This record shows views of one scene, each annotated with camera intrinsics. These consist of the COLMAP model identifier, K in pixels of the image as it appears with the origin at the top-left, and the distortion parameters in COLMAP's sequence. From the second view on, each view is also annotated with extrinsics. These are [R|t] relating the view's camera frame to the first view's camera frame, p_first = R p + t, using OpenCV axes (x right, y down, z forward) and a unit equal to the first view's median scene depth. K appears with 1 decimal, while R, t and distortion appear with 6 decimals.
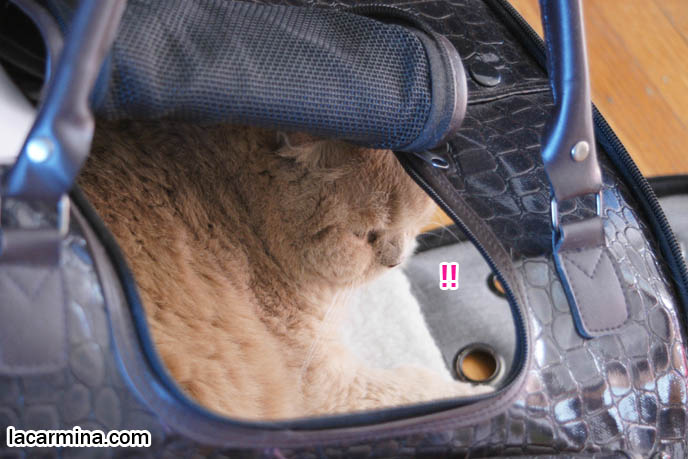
lens RADIAL K [[2054.7, 0, 339.8], [0, 2054.7, 235.3], [0, 0, 1]] dist [0.229354, 0.000000]
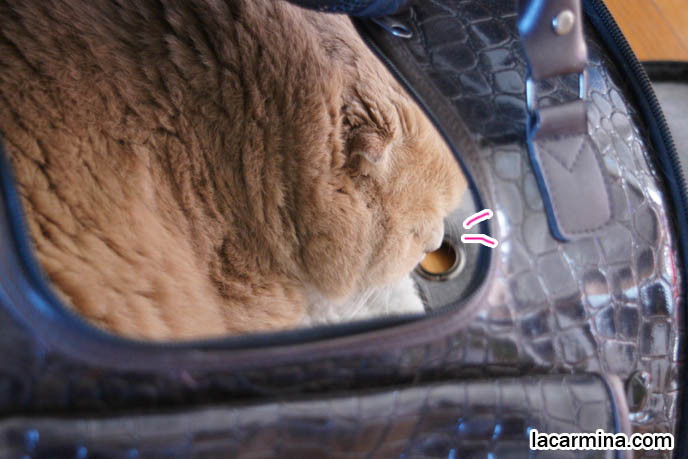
lens RADIAL K [[1869.9, 0, 347.7], [0, 1869.9, 224.1], [0, 0, 1]] dist [0.106239, 0.000000]
pose [[0.999545, 0.030001, 0.003160, 0.027137], [-0.030151, 0.996899, 0.072684, -0.011276], [-0.000969, -0.072746, 0.997350, 0.217120]]
